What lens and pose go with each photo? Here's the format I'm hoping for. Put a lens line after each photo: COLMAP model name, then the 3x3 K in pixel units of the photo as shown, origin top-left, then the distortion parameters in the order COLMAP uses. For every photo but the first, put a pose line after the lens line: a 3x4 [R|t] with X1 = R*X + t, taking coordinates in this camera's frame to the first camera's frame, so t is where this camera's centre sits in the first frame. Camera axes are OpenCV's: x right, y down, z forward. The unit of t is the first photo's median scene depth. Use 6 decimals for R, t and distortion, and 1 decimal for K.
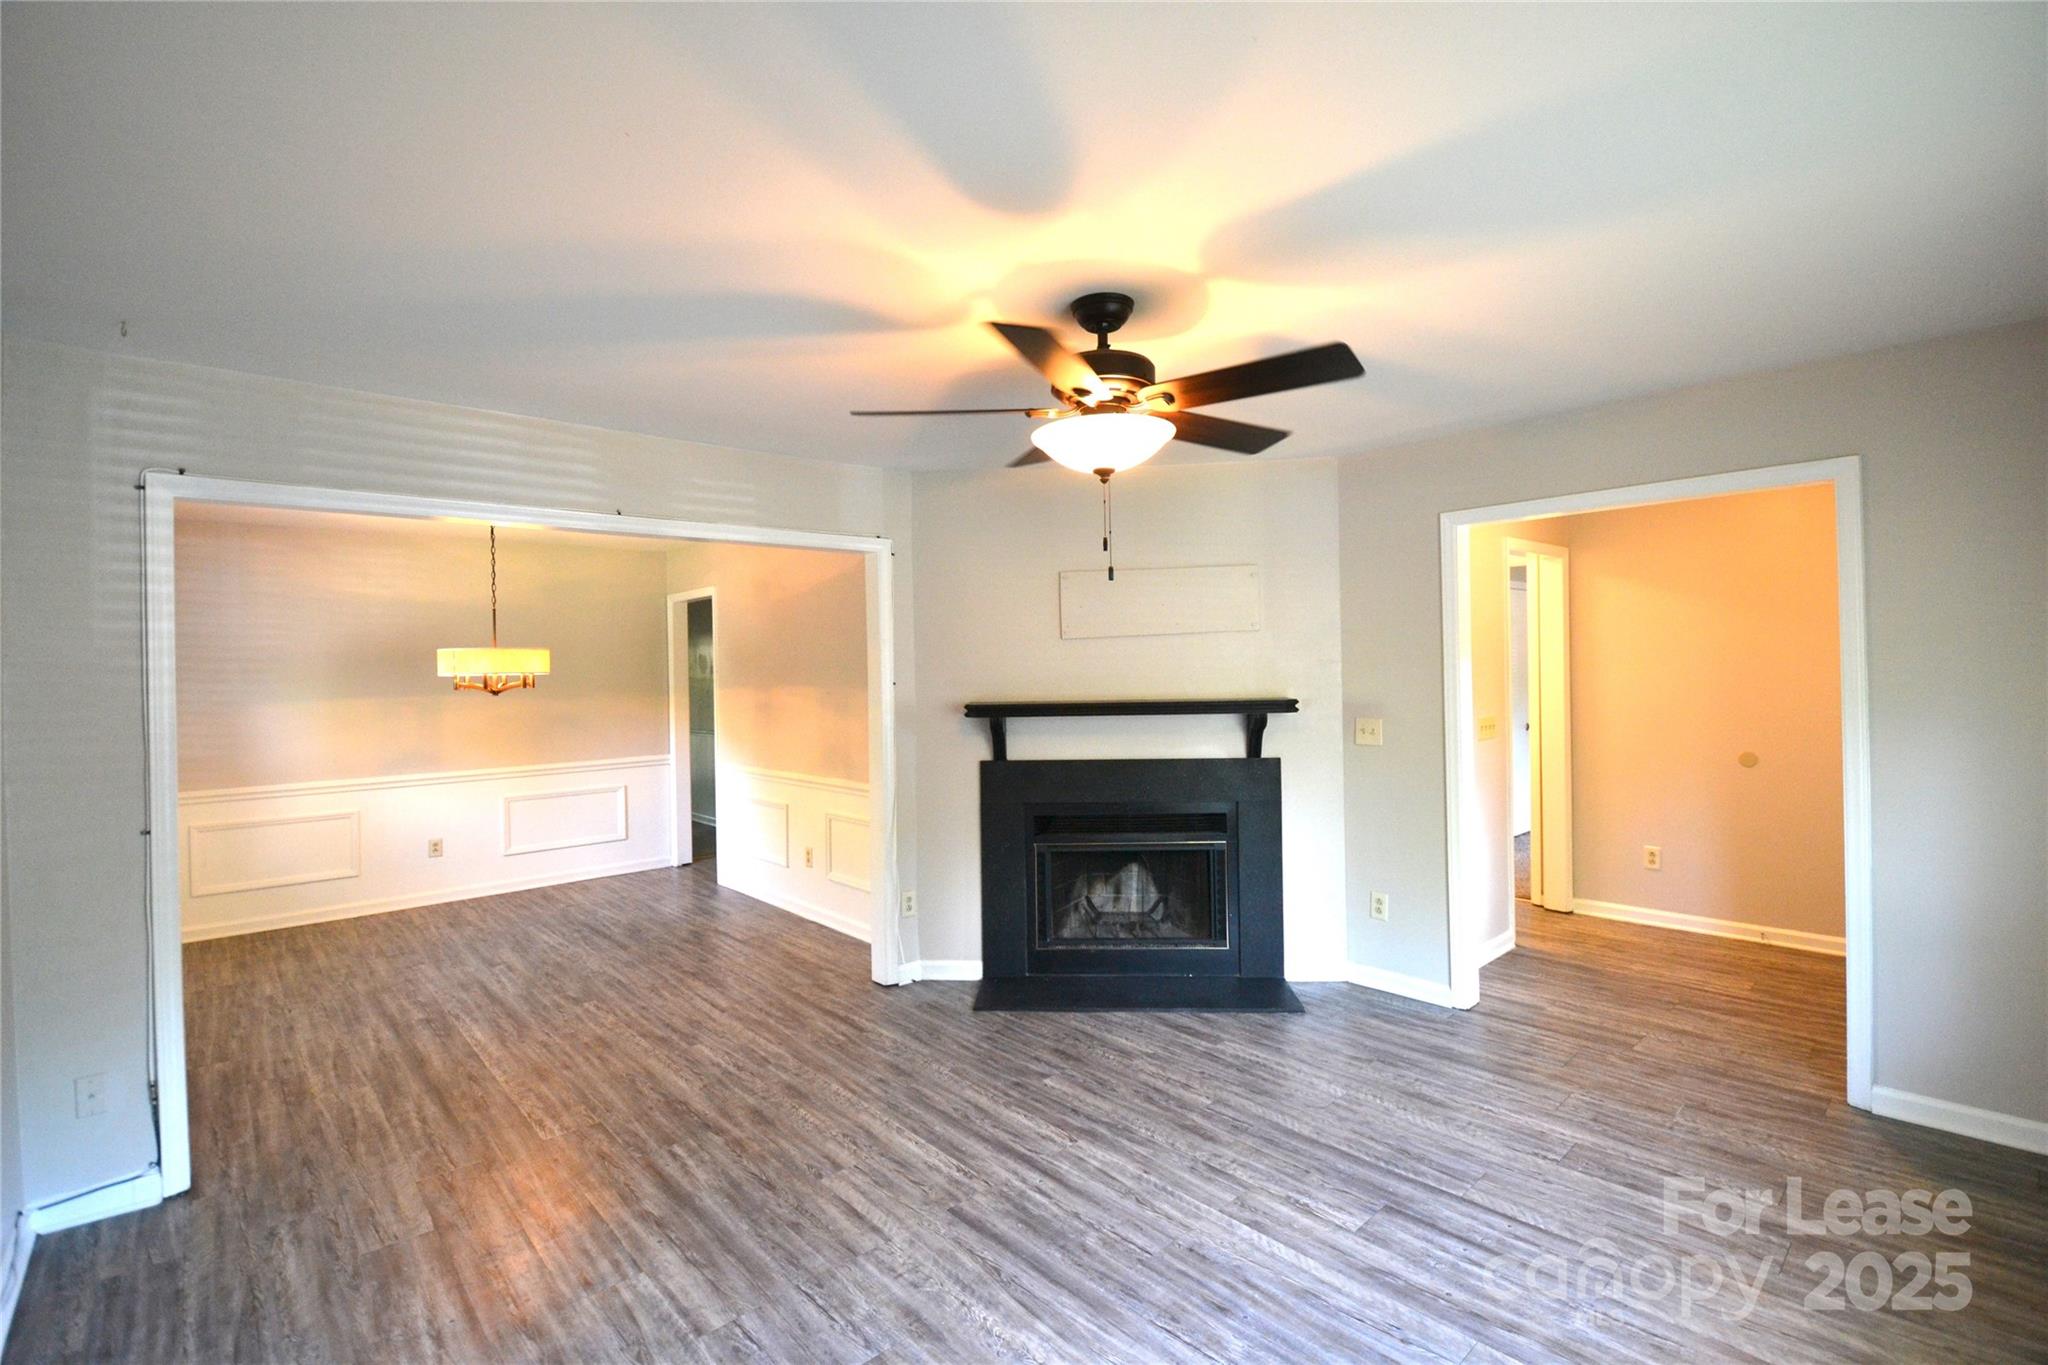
lens RADIAL K [[917.1, 0, 1027.7], [0, 917.1, 673.4], [0, 0, 1]] dist [0.019798, -0.028295]
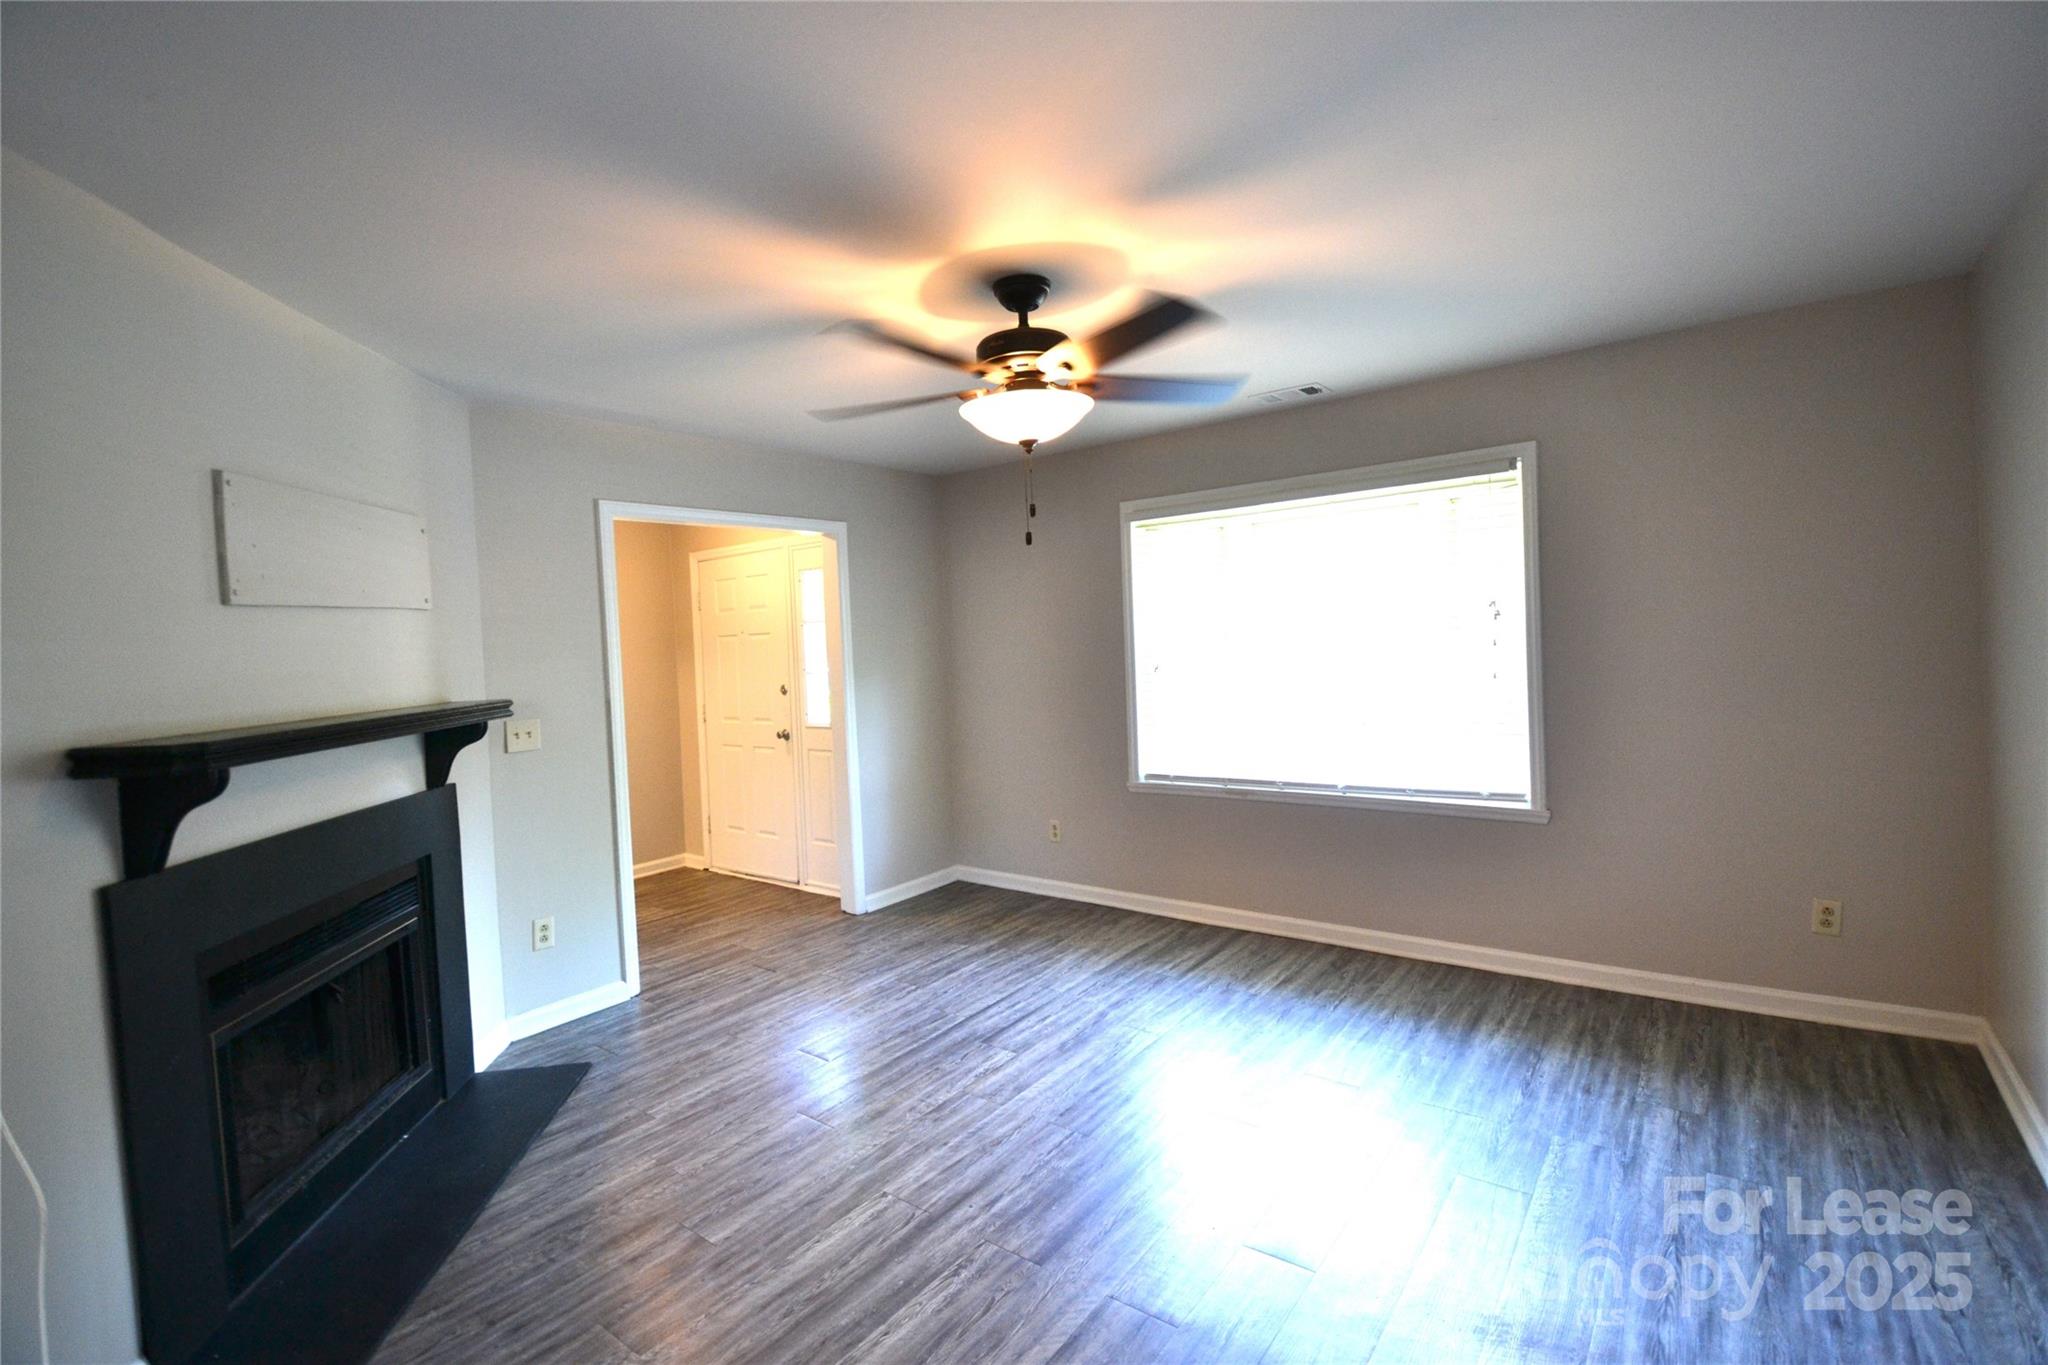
lens RADIAL K [[908.3, 0, 1023.1], [0, 908.3, 658.0], [0, 0, 1]] dist [0.014151, -0.025725]
pose [[-0.177190, 0.007118, 0.984151, -0.672412], [0.060707, 0.998149, 0.003711, 0.019252], [-0.982303, 0.060403, -0.177294, 0.839690]]
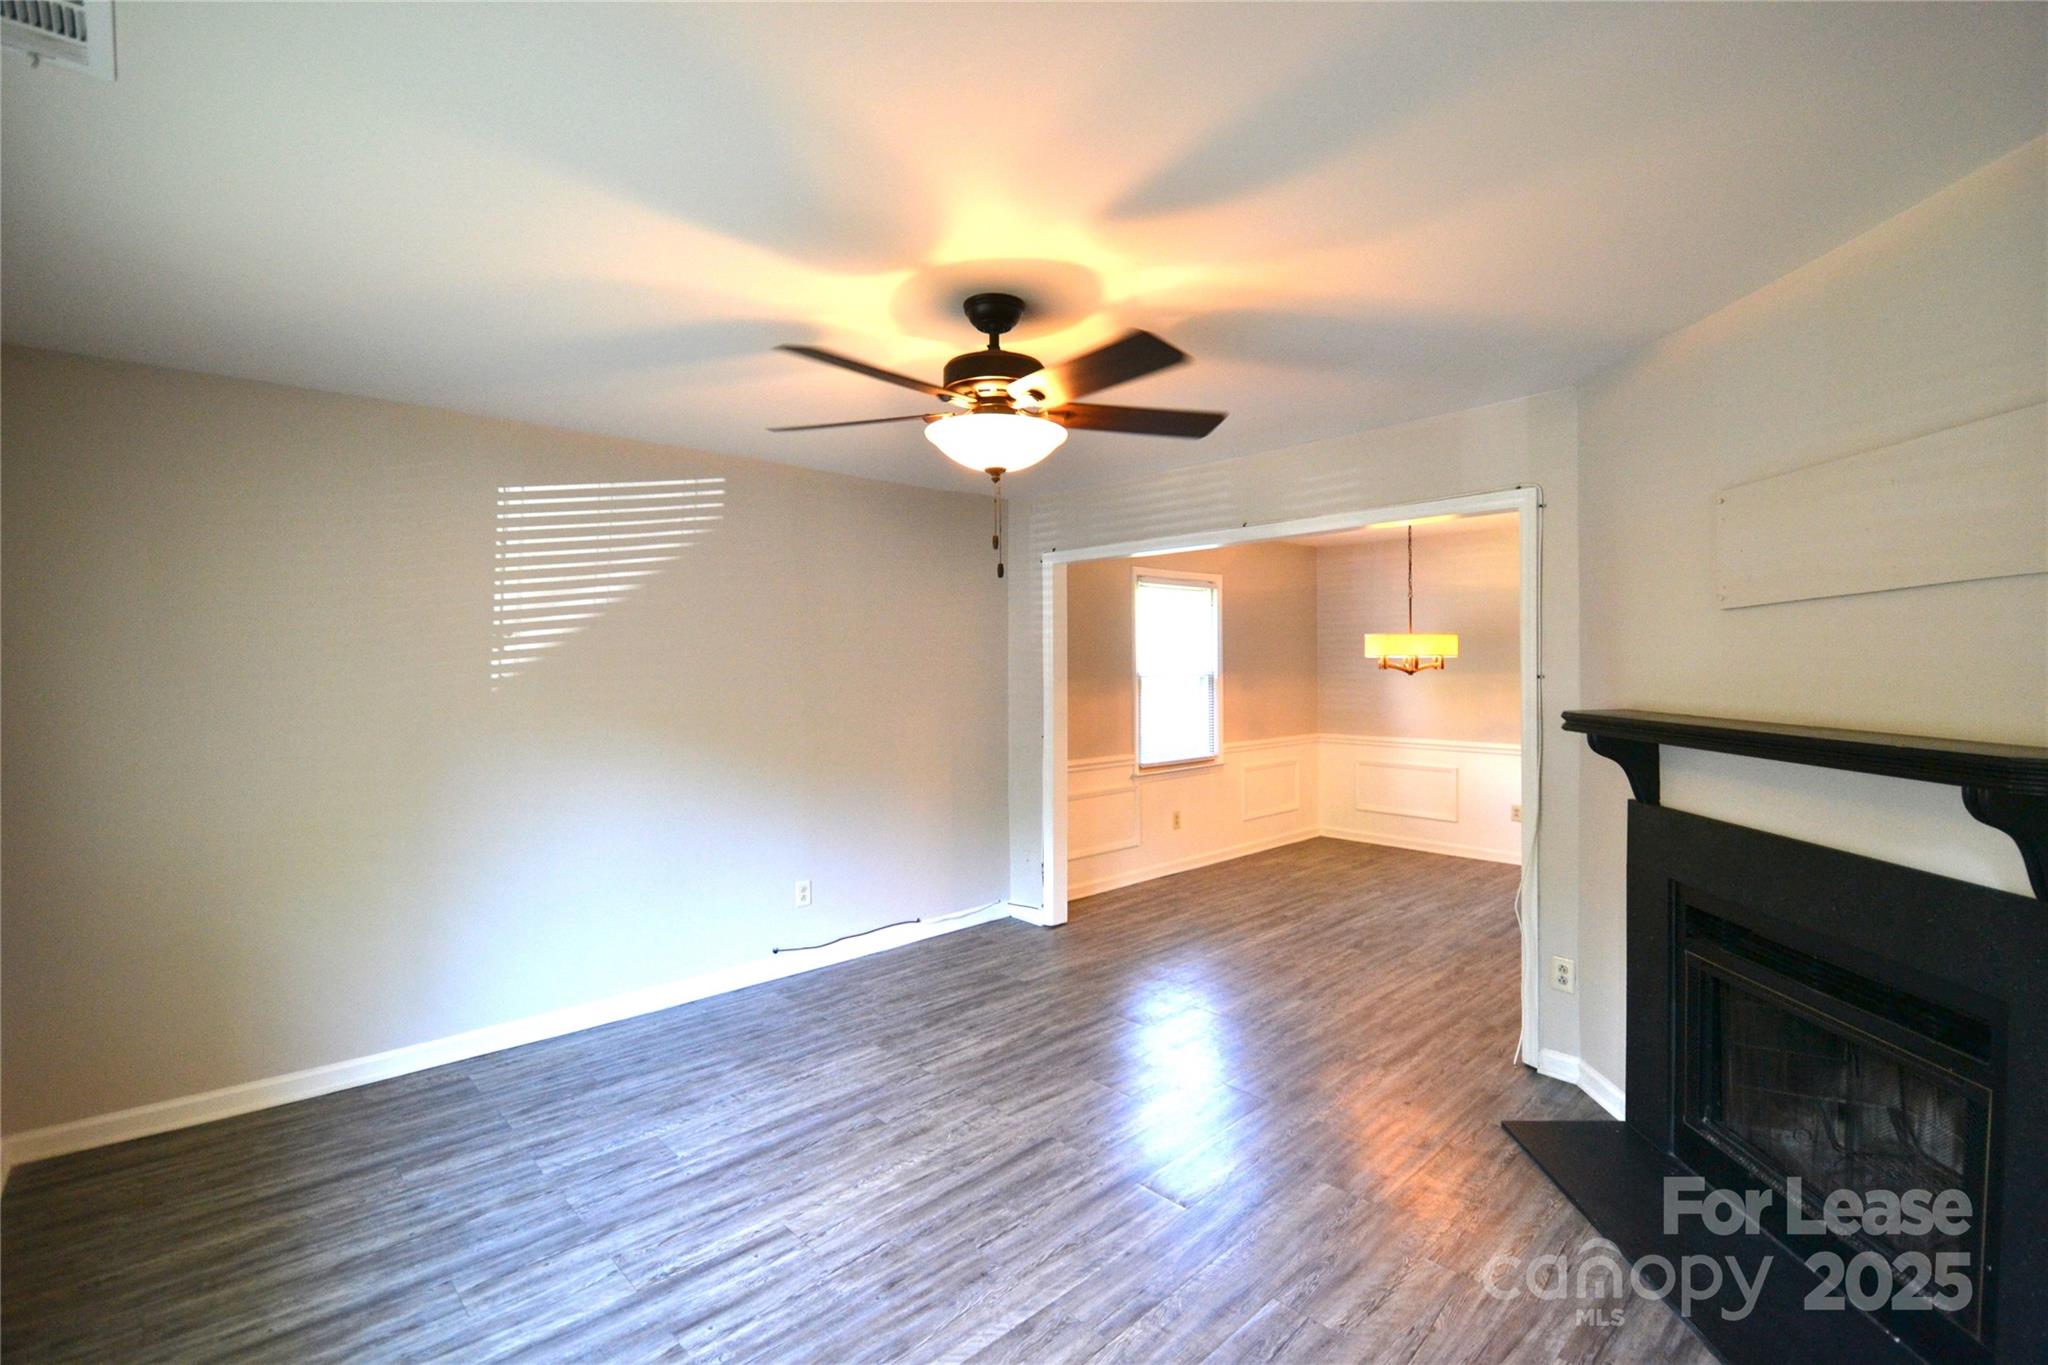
lens RADIAL K [[917.1, 0, 1027.7], [0, 917.1, 673.4], [0, 0, 1]] dist [0.019798, -0.028295]
pose [[0.020437, 0.035850, -0.999148, 0.764557], [-0.004841, 0.999349, 0.035758, -0.022571], [0.999779, 0.004107, 0.020598, 0.702929]]
